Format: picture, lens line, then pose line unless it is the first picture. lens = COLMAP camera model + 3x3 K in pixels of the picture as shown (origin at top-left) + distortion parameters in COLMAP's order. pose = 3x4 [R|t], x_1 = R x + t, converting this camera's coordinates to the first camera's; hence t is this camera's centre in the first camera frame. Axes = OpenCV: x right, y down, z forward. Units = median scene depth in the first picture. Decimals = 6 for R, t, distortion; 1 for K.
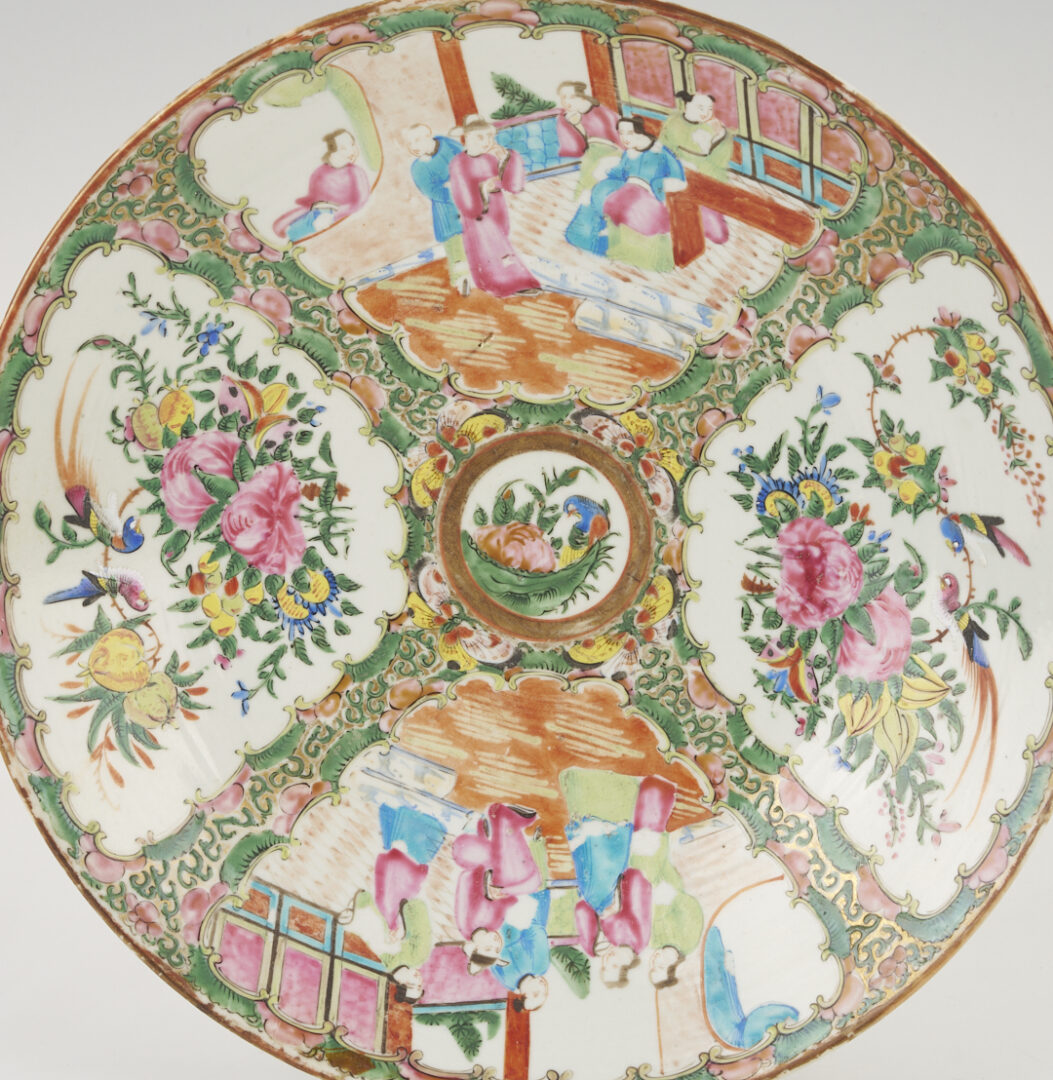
lens RADIAL K [[6178.1, 0, 526.5], [0, 6178.1, 540.0], [0, 0, 1]] dist [-0.053209, -2.870110]
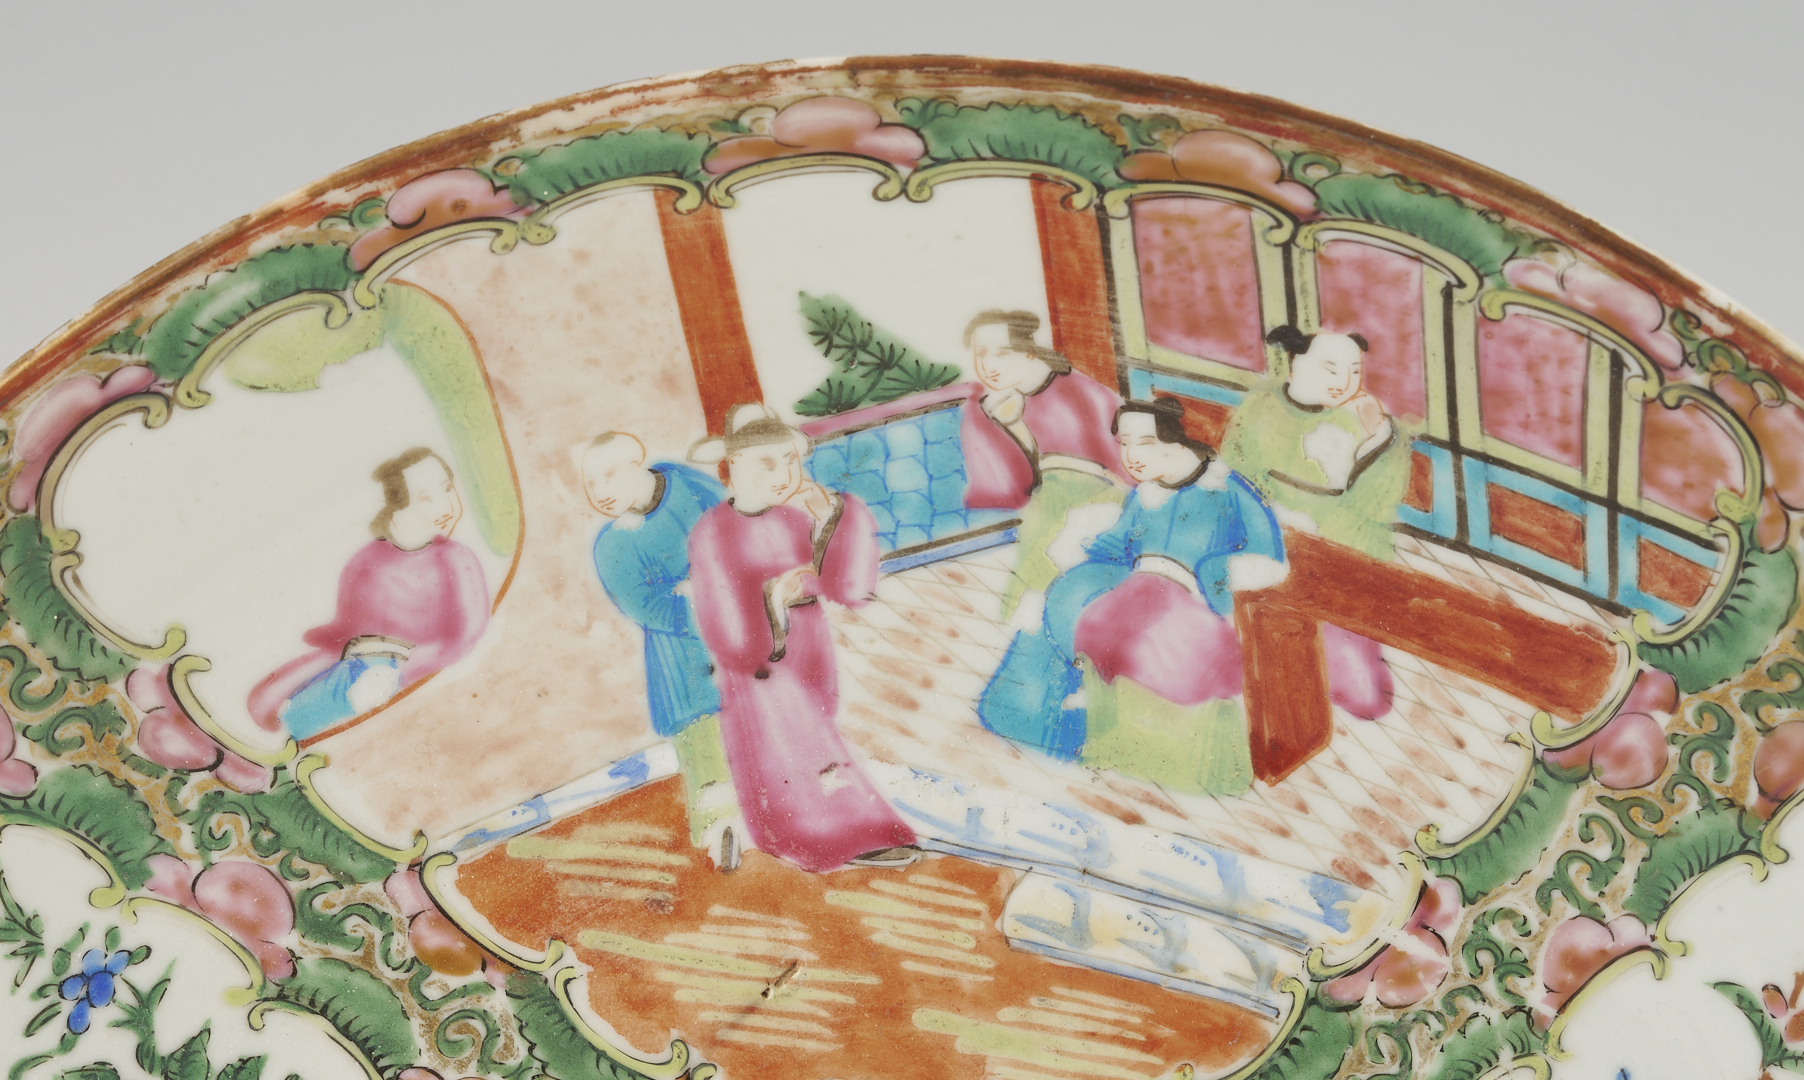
lens RADIAL K [[8630.7, 0, 902.0], [0, 8630.7, 540.0], [0, 0, 1]] dist [-0.187239, -1.812555]
pose [[0.997342, -0.017708, 0.070679, -0.037919], [0.026369, 0.991988, -0.123548, 0.008769], [-0.067925, 0.125084, 0.989818, 0.442354]]
